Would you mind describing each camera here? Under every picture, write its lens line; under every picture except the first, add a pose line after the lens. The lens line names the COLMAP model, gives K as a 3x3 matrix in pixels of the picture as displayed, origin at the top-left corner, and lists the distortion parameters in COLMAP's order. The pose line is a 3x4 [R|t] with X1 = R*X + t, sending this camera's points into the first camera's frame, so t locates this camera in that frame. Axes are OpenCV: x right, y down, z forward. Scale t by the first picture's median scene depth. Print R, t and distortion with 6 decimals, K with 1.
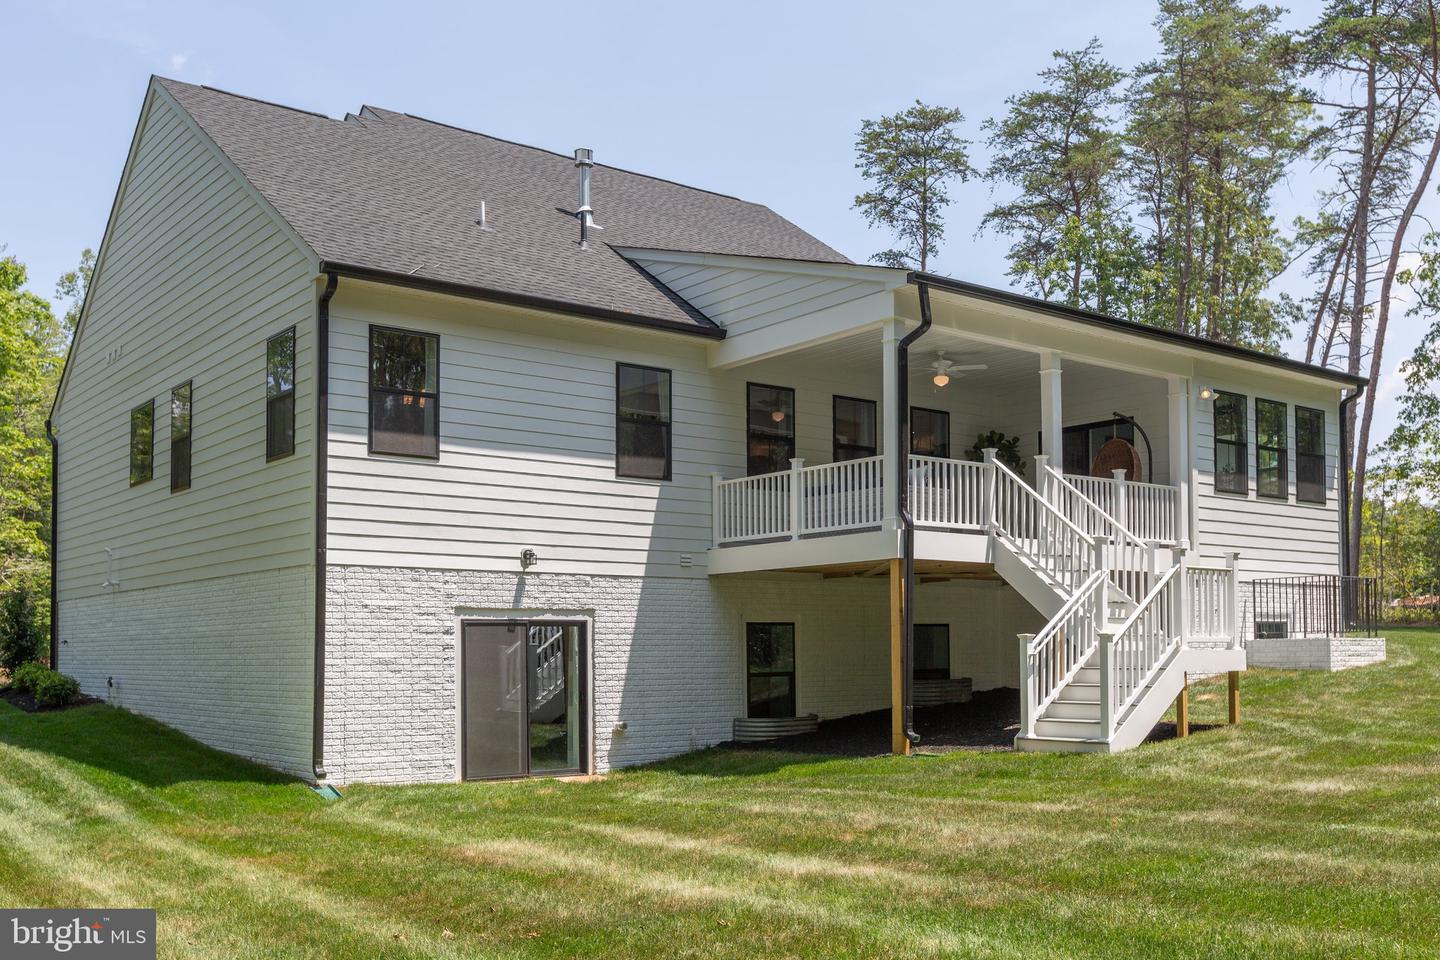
lens RADIAL K [[1366.7, 0, 719.9], [0, 1366.7, 491.4], [0, 0, 1]] dist [0.001553, 0.000000]
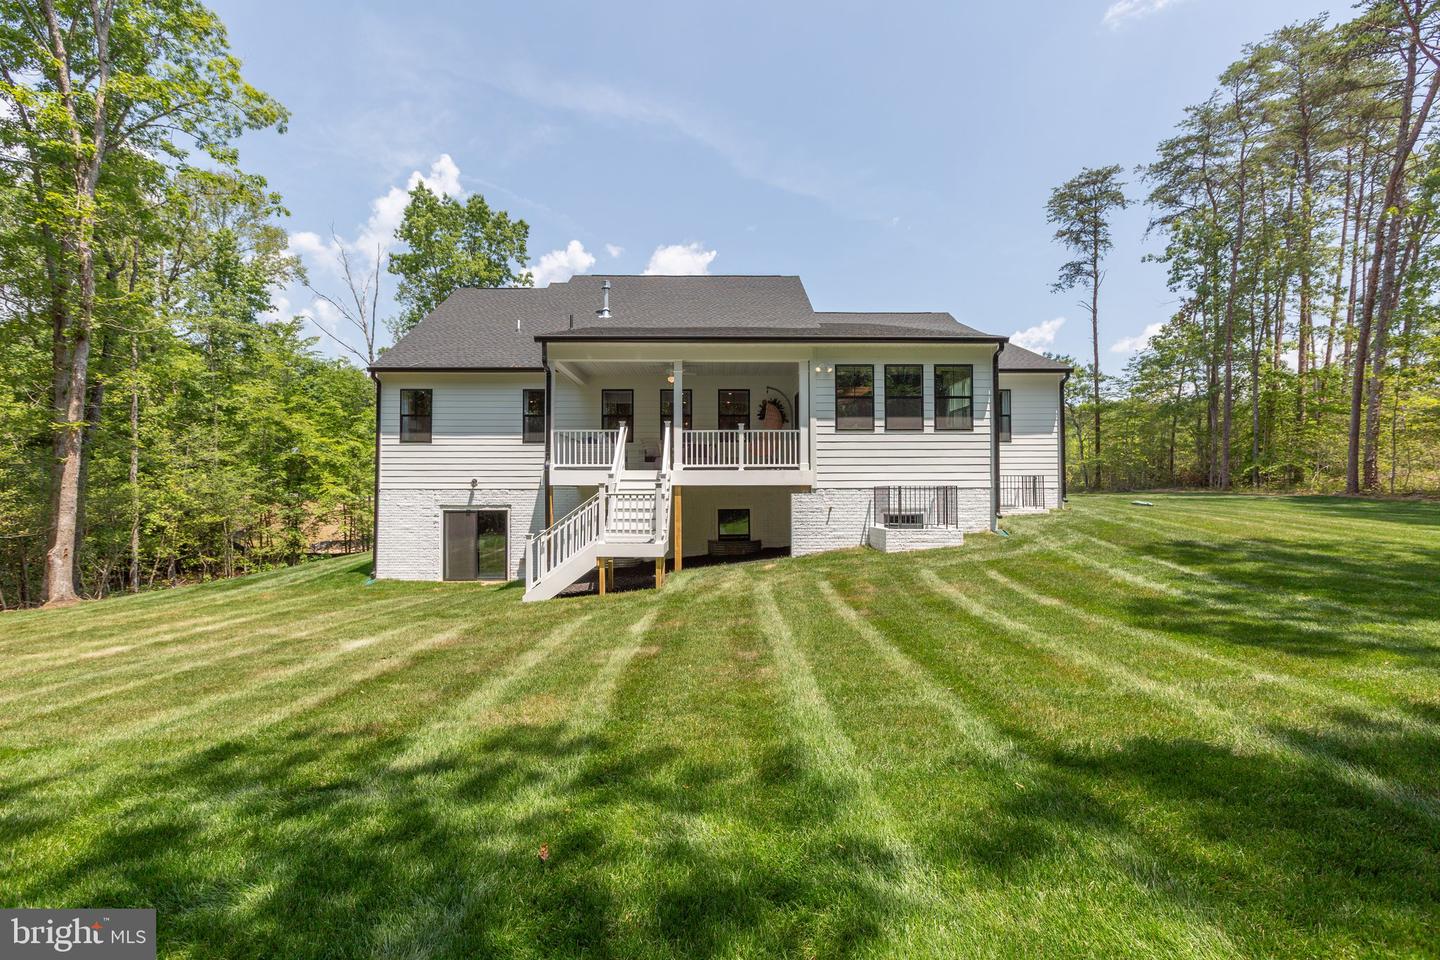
lens RADIAL K [[641.5, 0, 727.5], [0, 641.5, 421.9], [0, 0, 1]] dist [-0.002026, 0.000154]
pose [[0.796910, -0.059143, -0.601196, 0.808876], [0.067098, 0.997704, -0.009208, -0.013084], [0.600360, -0.033001, 0.799049, 0.397775]]
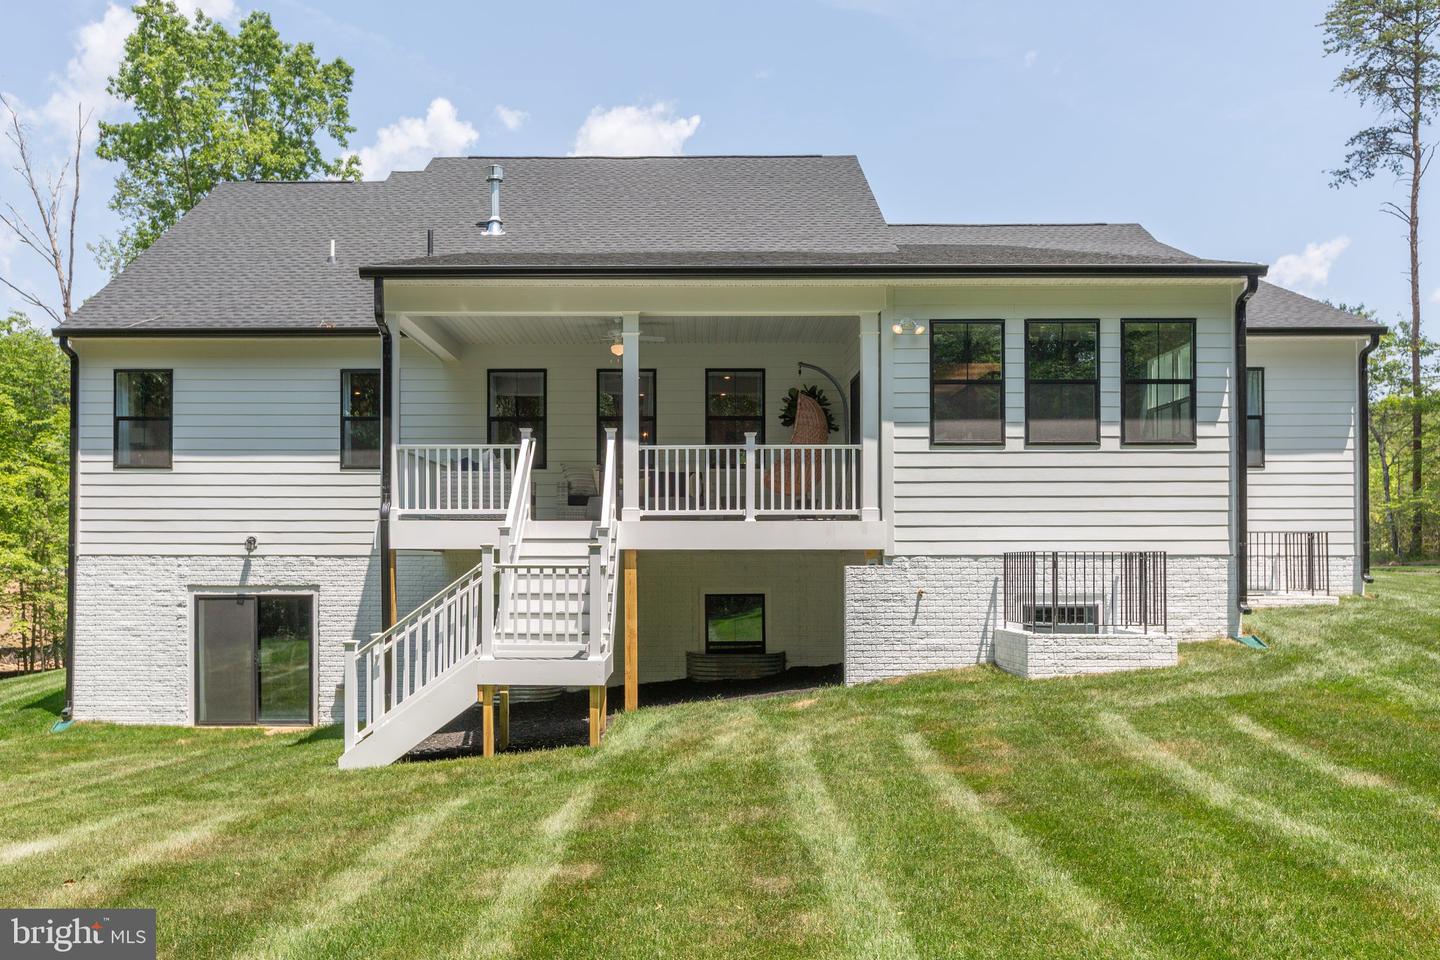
lens RADIAL K [[1176.9, 0, 686.3], [0, 1176.9, 444.3], [0, 0, 1]] dist [0.004202, -0.008670]
pose [[0.780185, -0.053384, -0.623267, 0.789228], [0.067582, 0.997713, -0.000860, -0.011535], [0.621888, -0.041451, 0.782009, 0.416664]]
